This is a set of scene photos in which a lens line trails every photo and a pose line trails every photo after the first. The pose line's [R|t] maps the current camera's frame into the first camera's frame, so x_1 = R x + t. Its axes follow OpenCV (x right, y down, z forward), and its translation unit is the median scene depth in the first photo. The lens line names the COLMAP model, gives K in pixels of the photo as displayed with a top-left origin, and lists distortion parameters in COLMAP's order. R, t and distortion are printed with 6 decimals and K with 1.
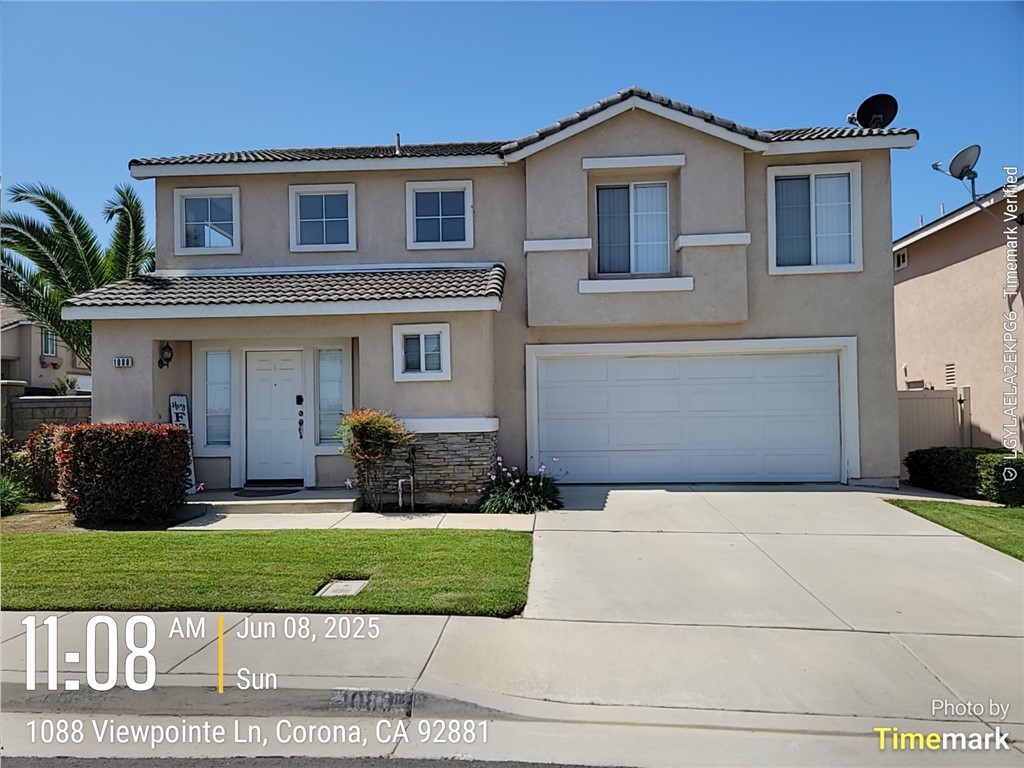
lens RADIAL K [[757.6, 0, 512.0], [0, 757.6, 384.0], [0, 0, 1]] dist [0.070858, 0.004886]
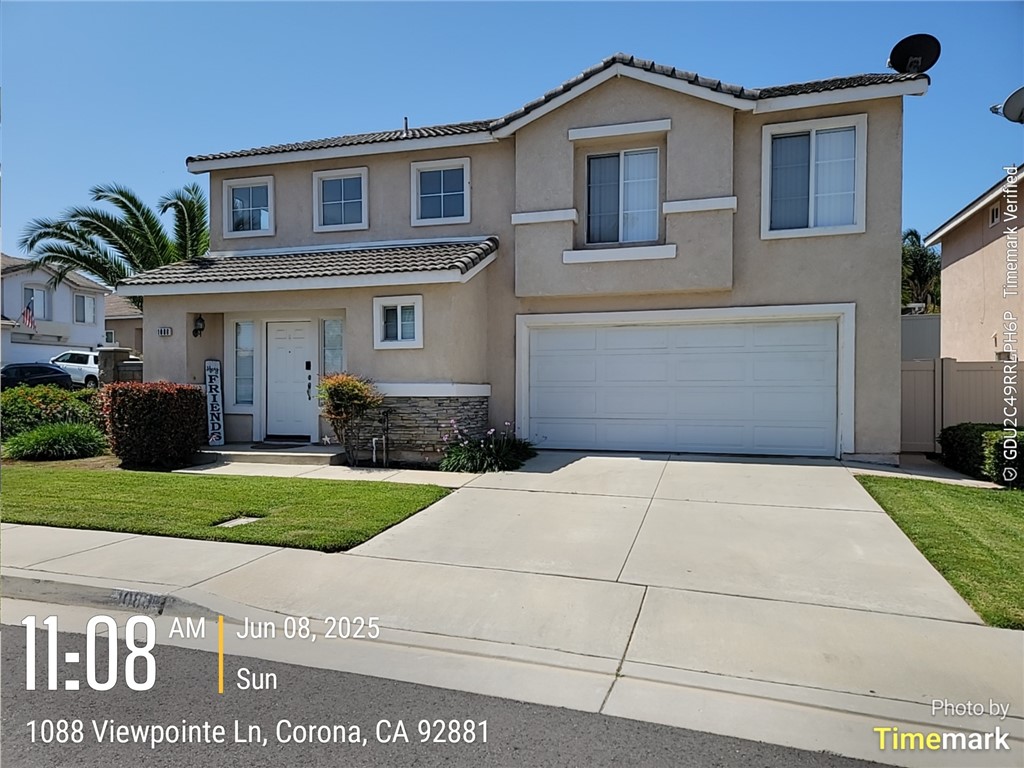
lens RADIAL K [[772.2, 0, 512.0], [0, 772.2, 384.0], [0, 0, 1]] dist [0.062432, -0.004833]
pose [[0.968239, 0.014504, -0.249606, 0.285746], [-0.005279, 0.999279, 0.037590, 0.003496], [0.249971, -0.035079, 0.967618, -0.030314]]
